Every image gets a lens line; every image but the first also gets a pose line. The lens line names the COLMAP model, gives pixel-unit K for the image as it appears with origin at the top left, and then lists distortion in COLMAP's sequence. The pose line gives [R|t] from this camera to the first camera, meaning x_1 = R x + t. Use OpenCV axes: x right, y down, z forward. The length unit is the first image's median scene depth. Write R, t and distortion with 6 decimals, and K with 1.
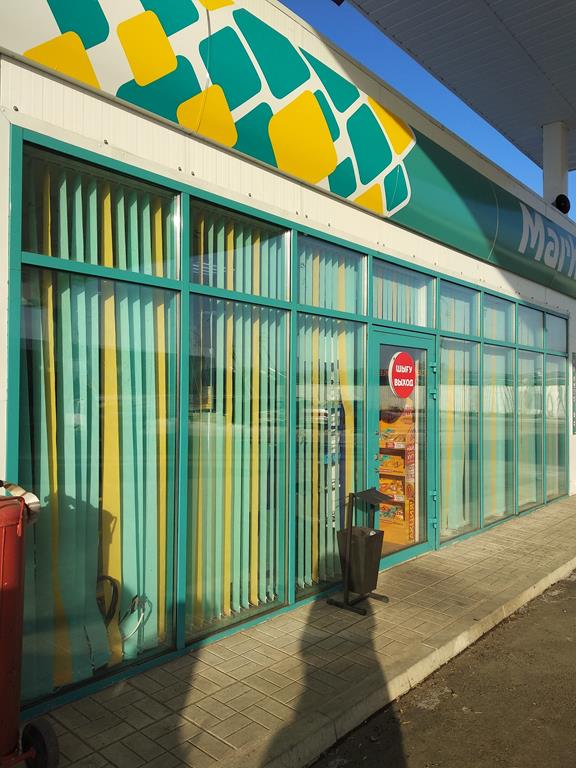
lens RADIAL K [[593.7, 0, 285.7], [0, 593.7, 388.6], [0, 0, 1]] dist [0.054237, -0.082212]
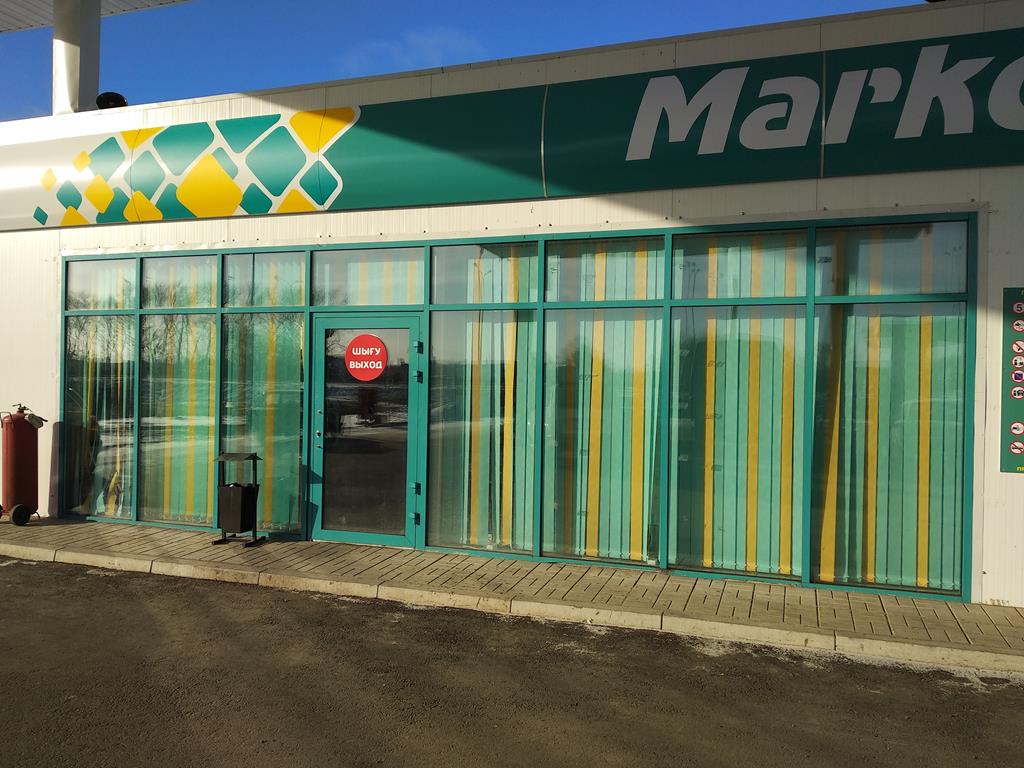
lens RADIAL K [[791.7, 0, 512.0], [0, 791.7, 384.0], [0, 0, 1]] dist [0.054237, -0.082212]
pose [[0.372191, 0.006136, -0.928136, 1.802529], [-0.000773, 0.999980, 0.006301, 0.015774], [0.928156, -0.001627, 0.372189, 0.869026]]
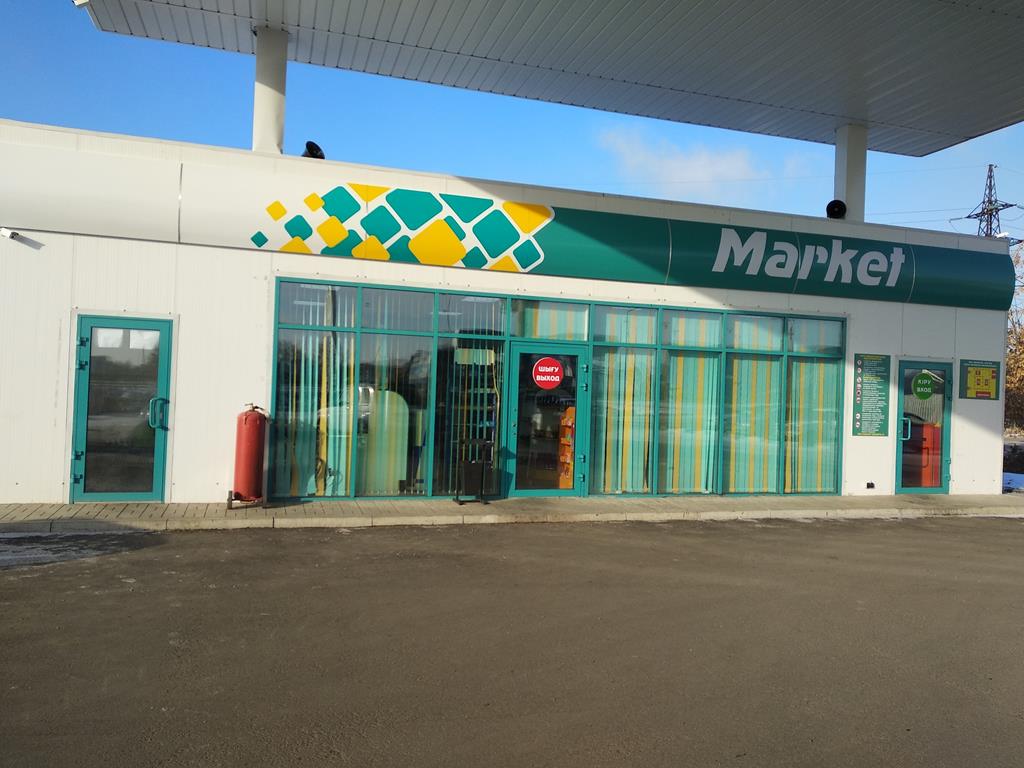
lens RADIAL K [[791.7, 0, 512.0], [0, 791.7, 384.0], [0, 0, 1]] dist [0.054237, -0.082212]
pose [[0.856236, 0.019101, -0.516231, 1.359475], [-0.022780, 0.999740, -0.000793, 0.009401], [0.516082, 0.012439, 0.856449, -0.885519]]
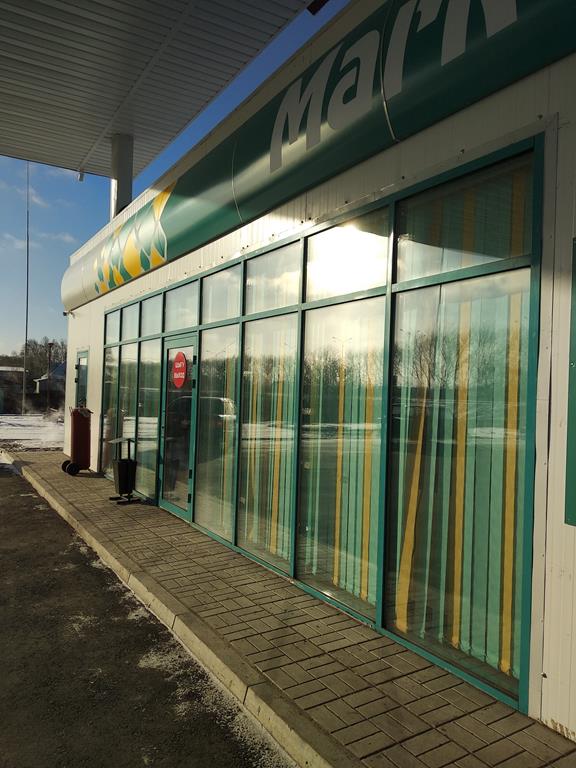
lens RADIAL K [[591.4, 0, 292.2], [0, 591.4, 385.6], [0, 0, 1]] dist [0.003345, 0.000121]
pose [[-0.304264, -0.024935, -0.952261, 1.588530], [-0.019401, 0.999612, -0.019976, 0.038716], [0.952390, 0.012397, -0.304630, 1.921628]]
